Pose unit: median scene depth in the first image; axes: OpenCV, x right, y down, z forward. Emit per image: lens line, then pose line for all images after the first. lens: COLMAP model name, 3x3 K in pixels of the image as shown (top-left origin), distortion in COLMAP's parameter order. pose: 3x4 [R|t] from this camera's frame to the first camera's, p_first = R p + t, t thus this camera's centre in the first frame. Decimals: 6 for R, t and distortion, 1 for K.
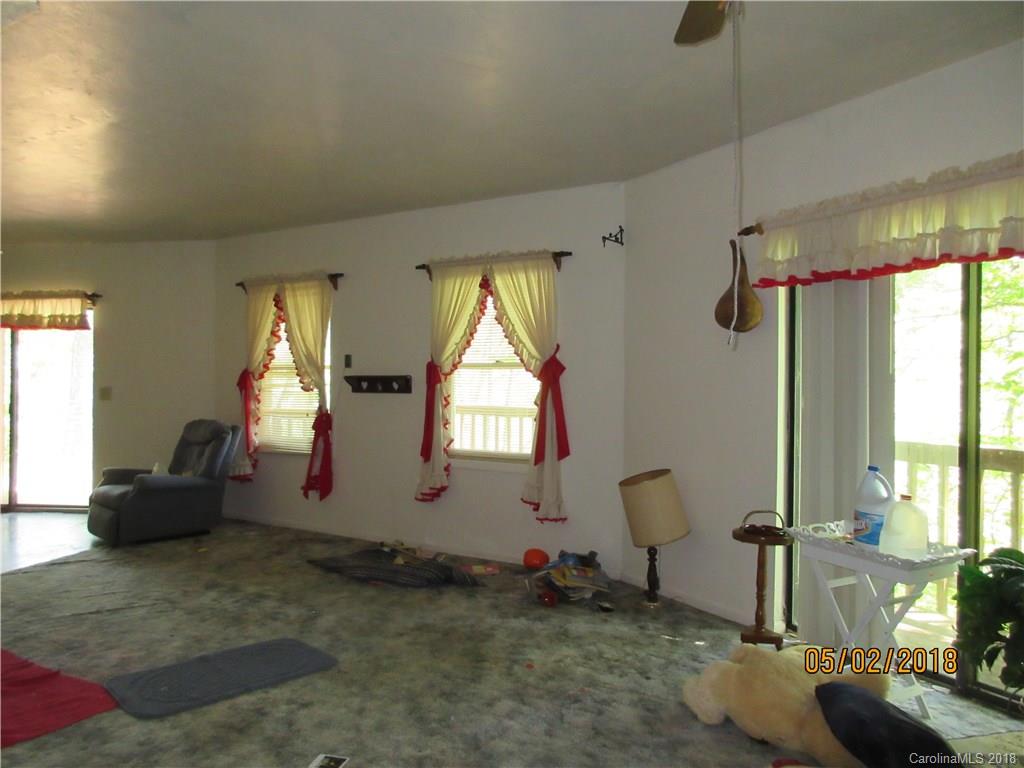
lens RADIAL K [[774.9, 0, 507.1], [0, 774.9, 382.8], [0, 0, 1]] dist [-0.004249, 0.006706]
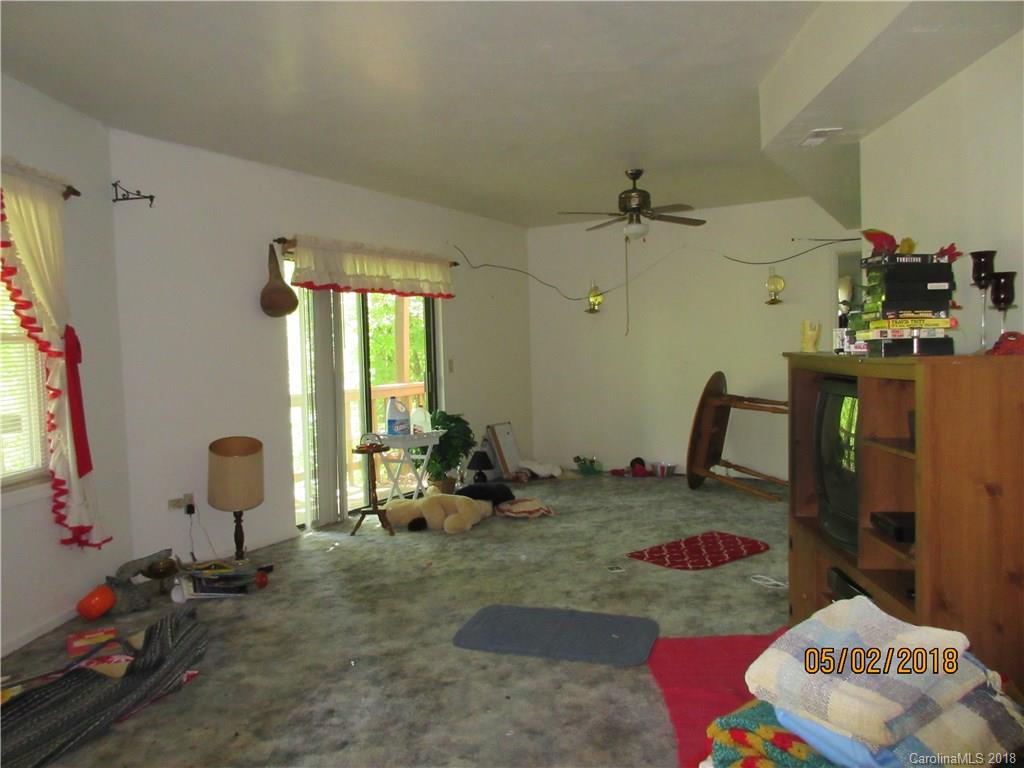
lens RADIAL K [[774.9, 0, 507.1], [0, 774.9, 382.8], [0, 0, 1]] dist [-0.004249, 0.006706]
pose [[-0.478064, -0.036524, 0.877565, -1.034966], [0.023938, 0.998222, 0.054586, -0.017262], [-0.877999, 0.047103, -0.476340, 1.287951]]
